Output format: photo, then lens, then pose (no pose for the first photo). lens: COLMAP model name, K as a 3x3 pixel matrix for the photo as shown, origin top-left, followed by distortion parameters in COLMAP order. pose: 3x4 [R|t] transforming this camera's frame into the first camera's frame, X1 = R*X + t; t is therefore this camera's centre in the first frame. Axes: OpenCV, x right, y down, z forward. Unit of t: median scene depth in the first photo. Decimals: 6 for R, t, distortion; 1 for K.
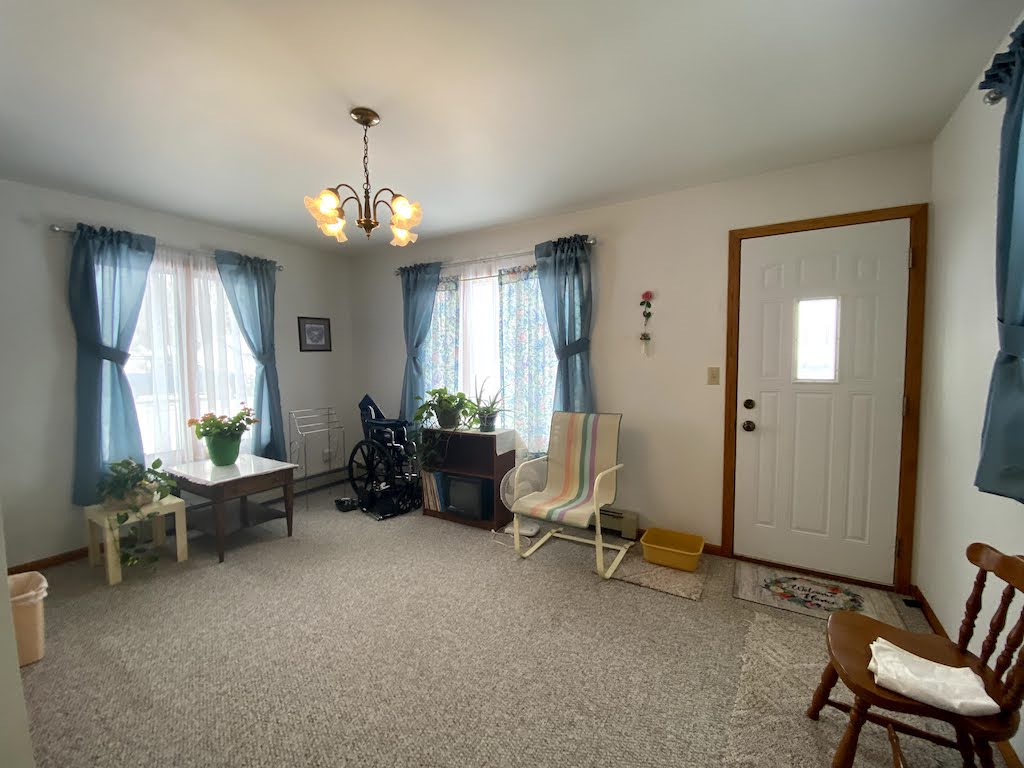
lens RADIAL K [[408.2, 0, 512.0], [0, 408.2, 384.0], [0, 0, 1]] dist [0.013985, -0.017205]
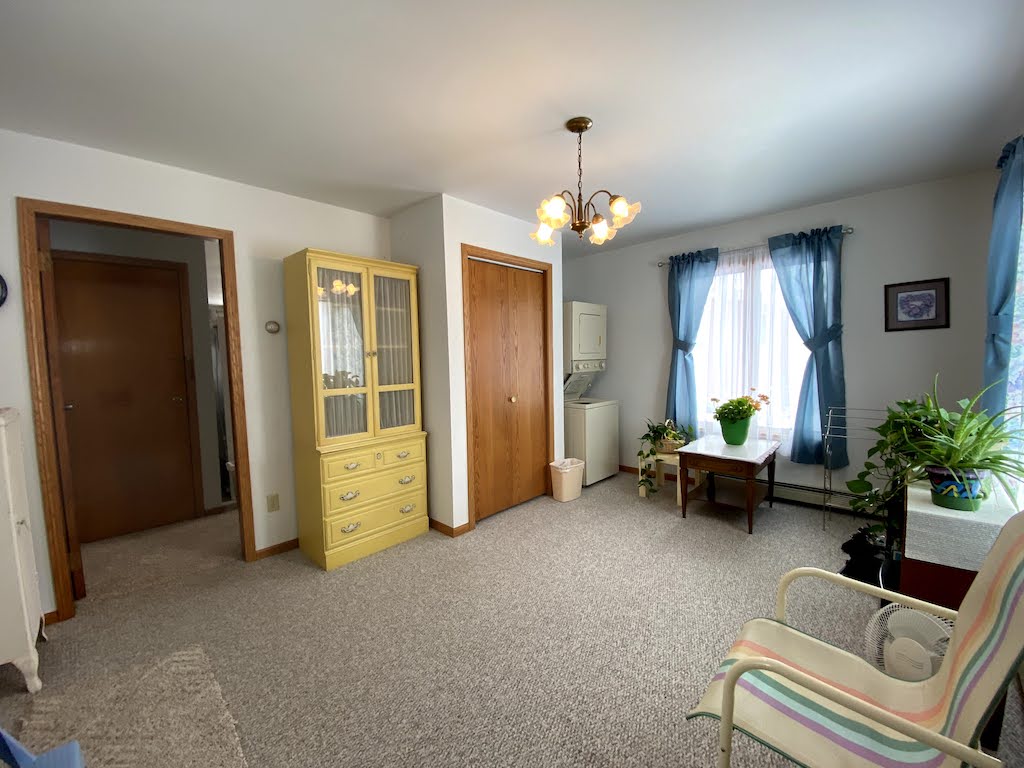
lens RADIAL K [[397.4, 0, 512.0], [0, 397.4, 384.0], [0, 0, 1]] dist [0.000000, -0.015350]
pose [[-0.188496, 0.085817, -0.978317, 0.401215], [-0.023091, 0.995512, 0.091775, -0.040356], [0.981802, 0.039889, -0.185668, 0.566609]]
